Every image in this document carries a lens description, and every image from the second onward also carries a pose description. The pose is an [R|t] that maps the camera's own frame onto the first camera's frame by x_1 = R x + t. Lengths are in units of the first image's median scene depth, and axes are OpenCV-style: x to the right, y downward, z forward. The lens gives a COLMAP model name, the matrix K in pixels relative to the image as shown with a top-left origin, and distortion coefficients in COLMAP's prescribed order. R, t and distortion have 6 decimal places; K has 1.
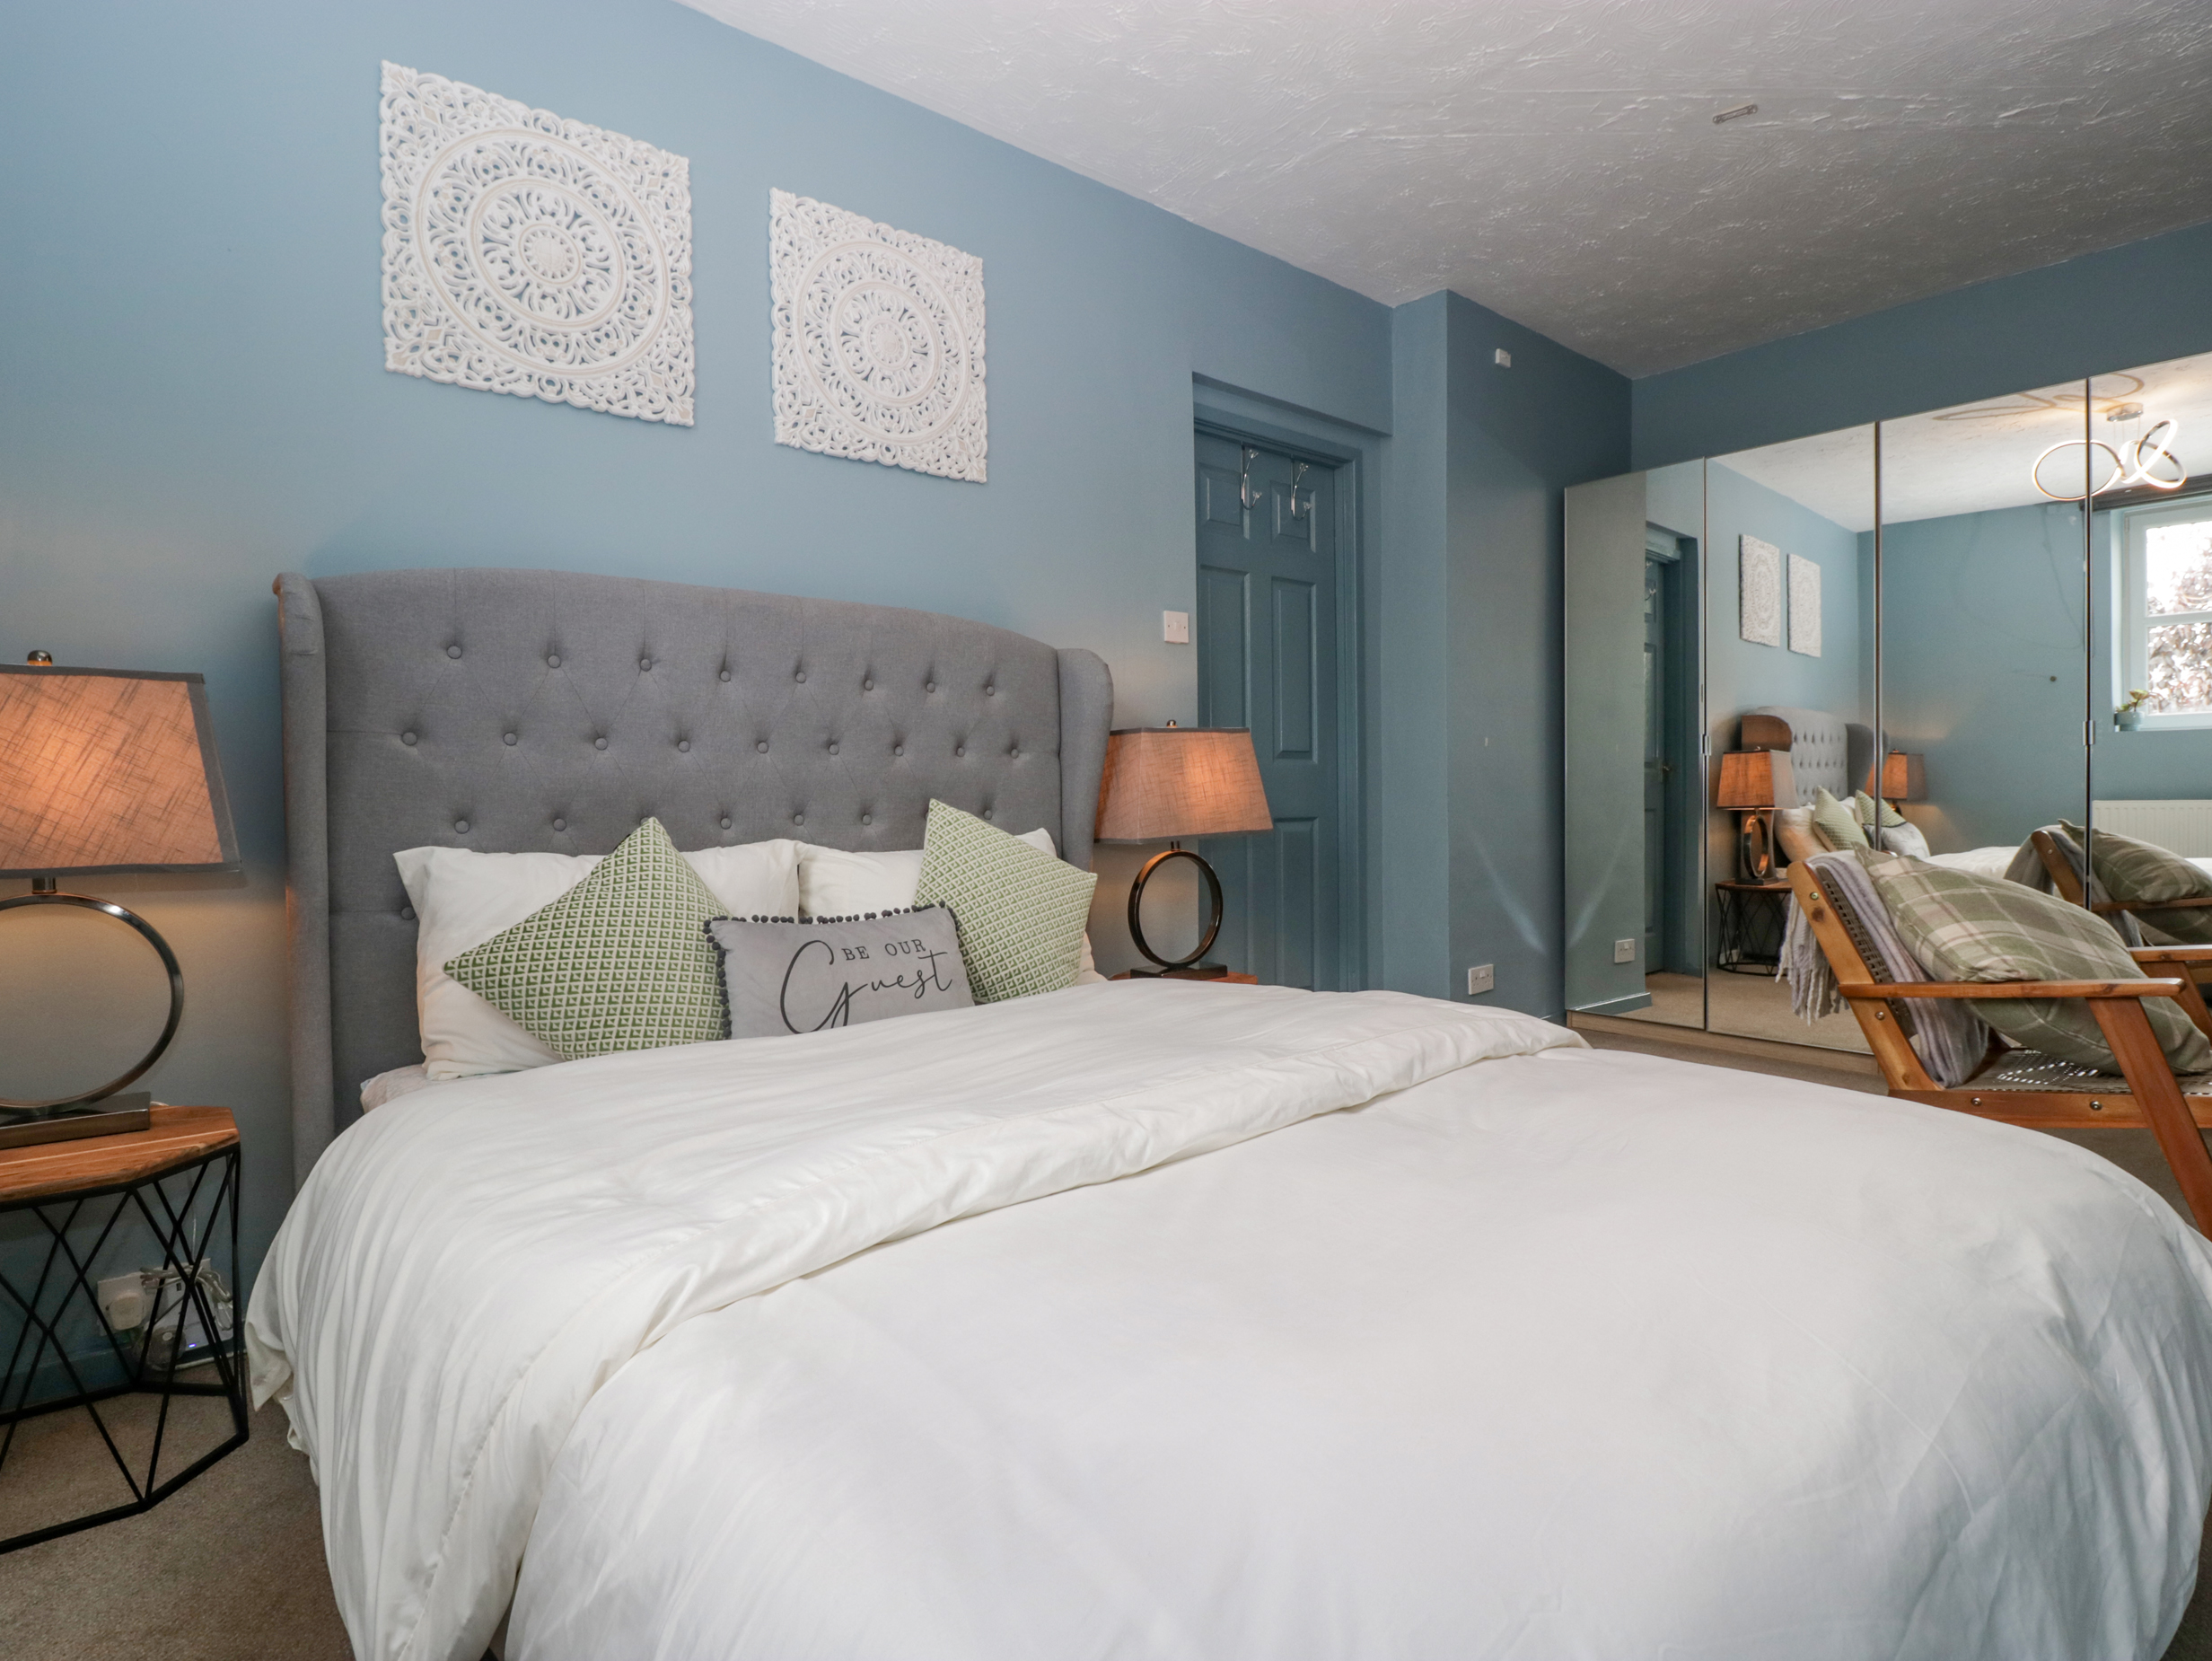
lens RADIAL K [[1149.0, 0, 1101.9], [0, 1149.0, 820.3], [0, 0, 1]] dist [-0.002192, -0.009841]
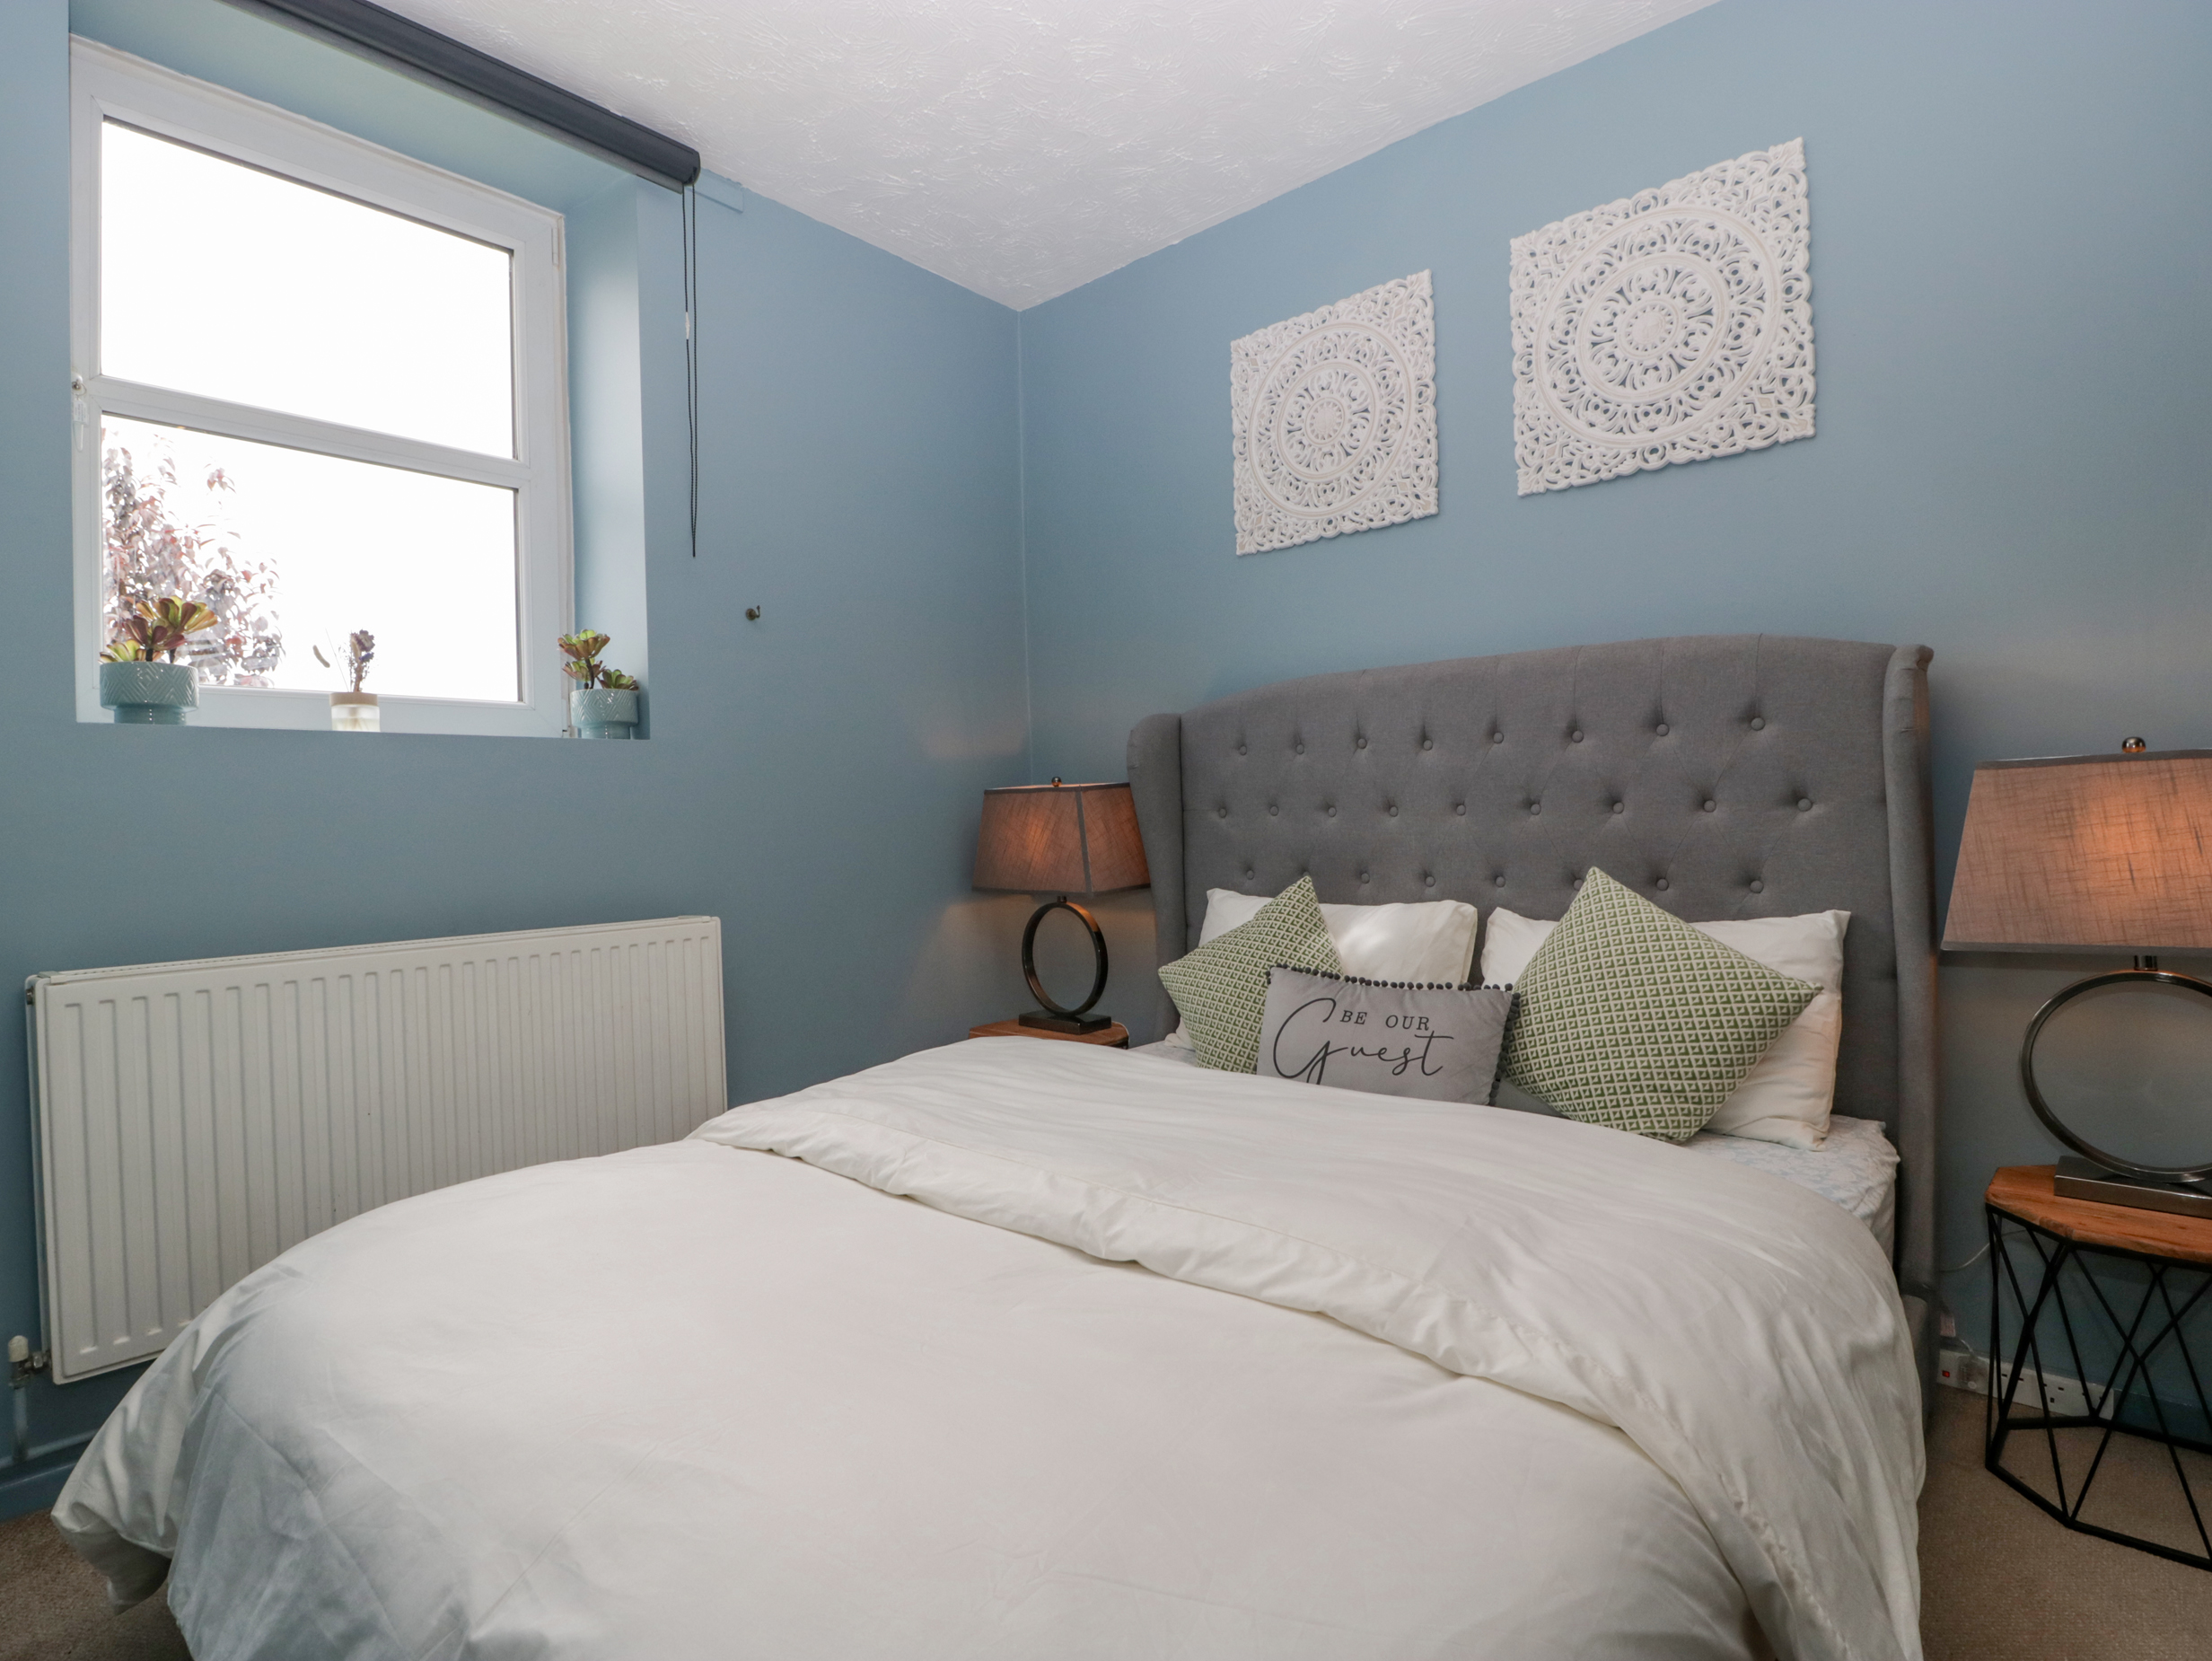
lens RADIAL K [[1109.1, 0, 1056.2], [0, 1109.1, 830.6], [0, 0, 1]] dist [-0.000560, 0.000302]
pose [[0.145349, 0.019138, -0.989195, 0.695647], [0.000303, 0.999812, 0.019388, -0.069867], [0.989380, -0.003118, 0.145316, 0.538689]]
